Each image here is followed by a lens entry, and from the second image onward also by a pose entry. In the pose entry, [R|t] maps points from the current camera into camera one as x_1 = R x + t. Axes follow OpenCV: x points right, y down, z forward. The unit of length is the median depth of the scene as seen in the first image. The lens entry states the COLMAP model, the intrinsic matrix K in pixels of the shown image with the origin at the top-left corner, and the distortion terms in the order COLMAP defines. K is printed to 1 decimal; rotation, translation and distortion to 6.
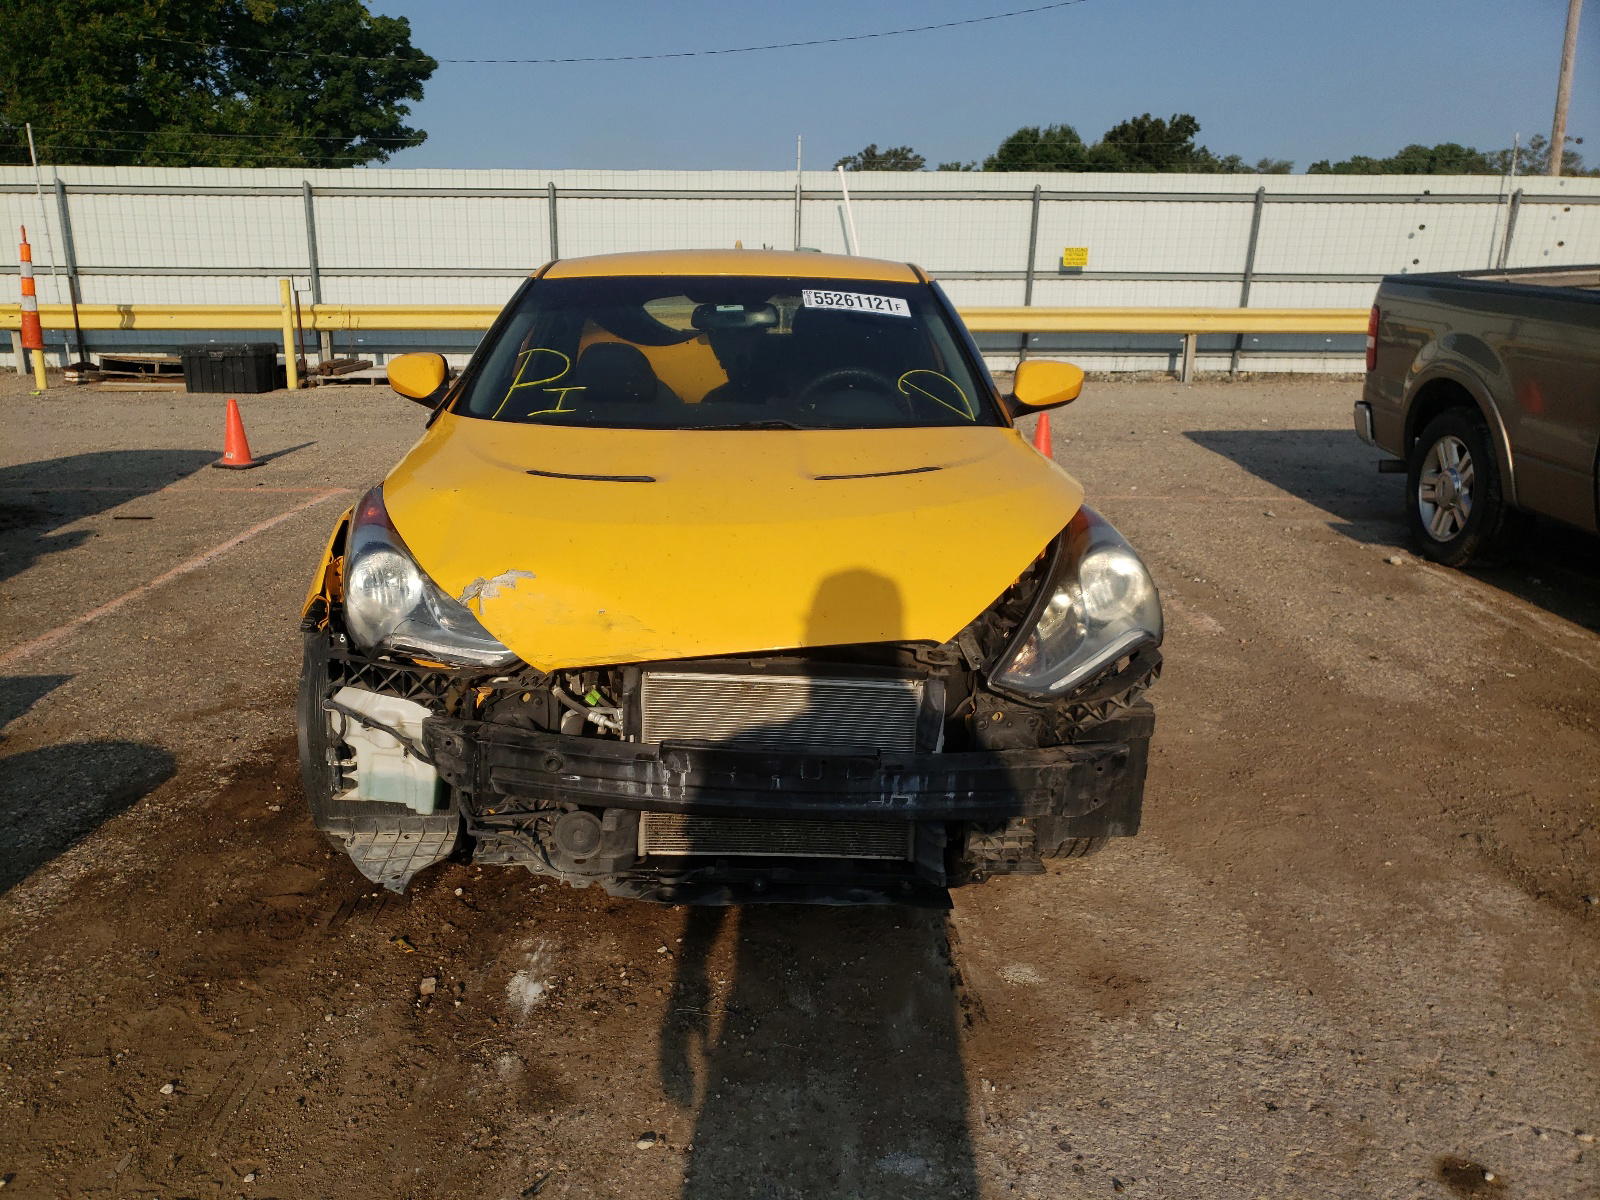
lens RADIAL K [[1262.8, 0, 772.7], [0, 1262.8, 600.3], [0, 0, 1]] dist [0.023846, 0.006604]
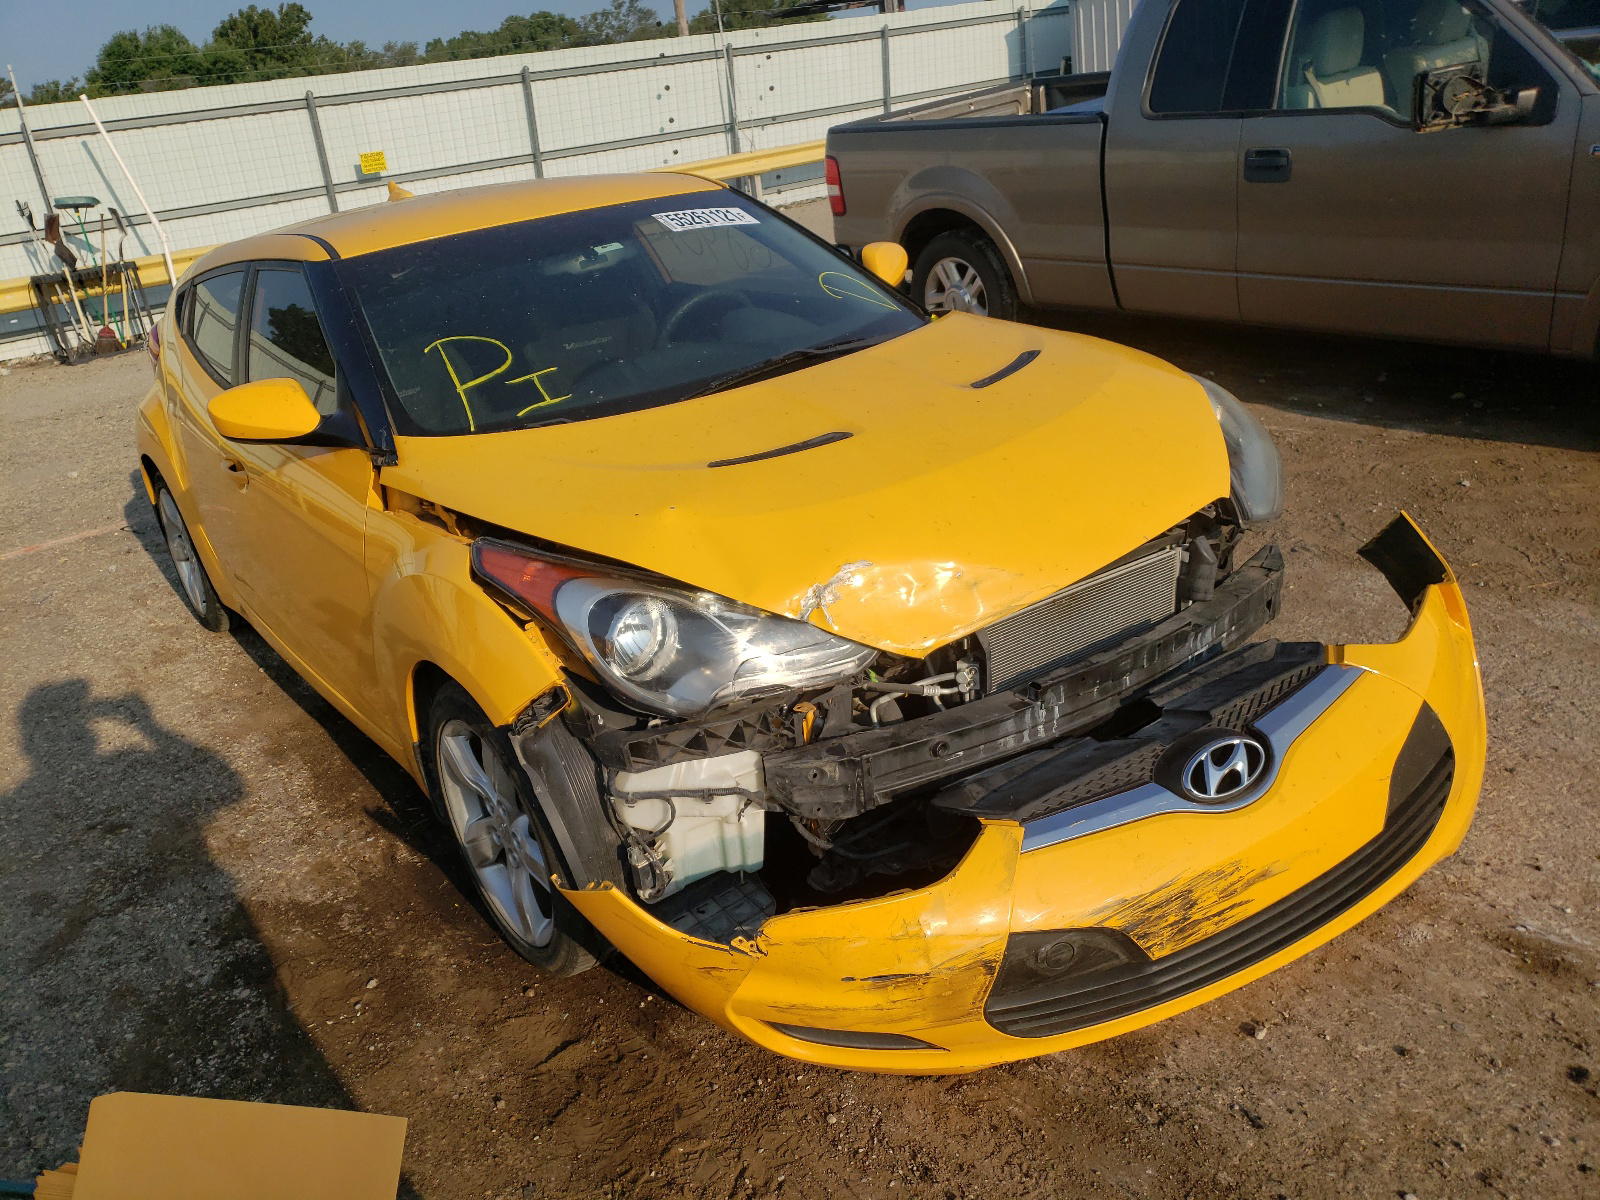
lens RADIAL K [[1262.8, 0, 772.7], [0, 1262.8, 600.3], [0, 0, 1]] dist [0.023846, 0.006604]
pose [[0.808070, -0.325687, 0.490868, -0.097238], [0.288122, 0.945309, 0.152897, -0.021140], [-0.513818, 0.017878, 0.857713, 0.038217]]
